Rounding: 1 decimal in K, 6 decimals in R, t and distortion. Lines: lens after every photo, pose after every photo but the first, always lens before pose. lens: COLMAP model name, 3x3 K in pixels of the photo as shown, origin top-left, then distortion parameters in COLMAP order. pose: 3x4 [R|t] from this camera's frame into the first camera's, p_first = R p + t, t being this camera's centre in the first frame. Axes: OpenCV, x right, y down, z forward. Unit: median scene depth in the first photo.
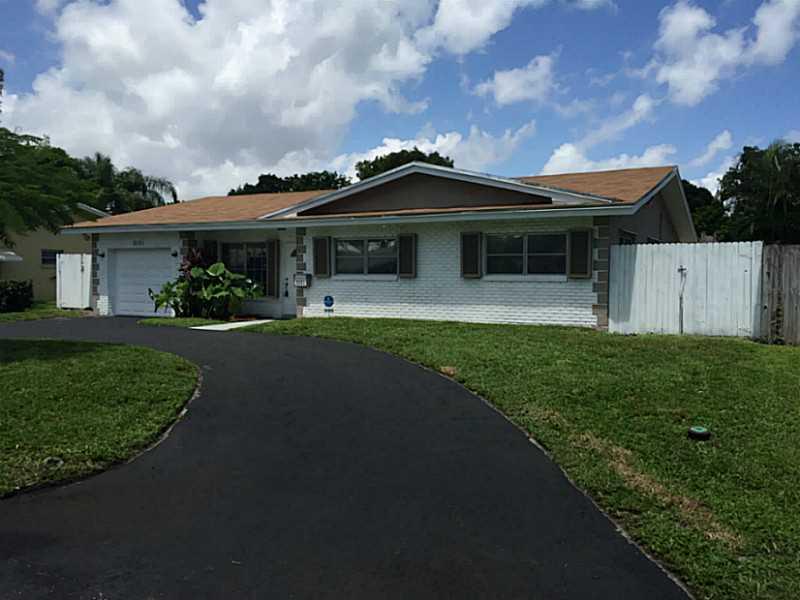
lens RADIAL K [[681.3, 0, 398.0], [0, 681.3, 300.8], [0, 0, 1]] dist [0.070743, -0.084187]
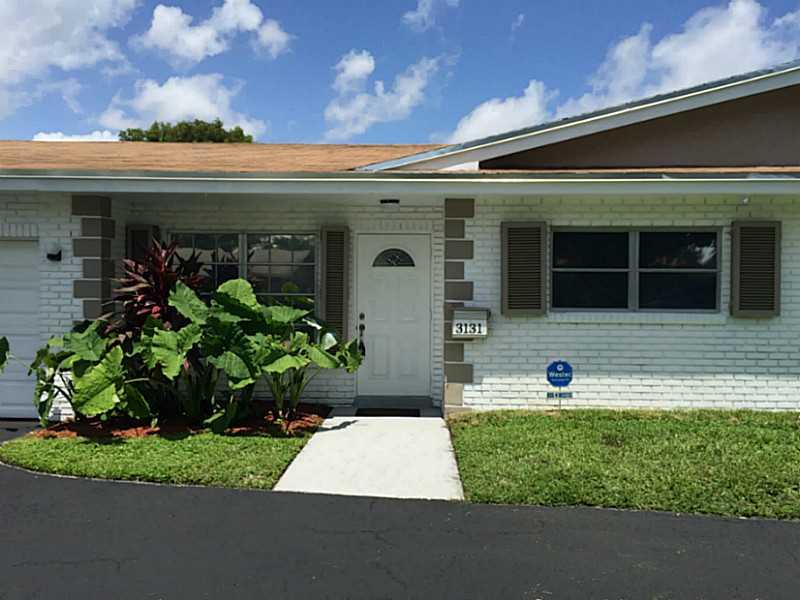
lens RADIAL K [[681.3, 0, 402.2], [0, 681.3, 298.0], [0, 0, 1]] dist [0.070743, -0.084187]
pose [[0.891090, 0.006381, 0.453781, -0.367378], [0.012533, 0.999174, -0.038660, -0.029645], [-0.453653, 0.040136, 0.890274, 0.640675]]
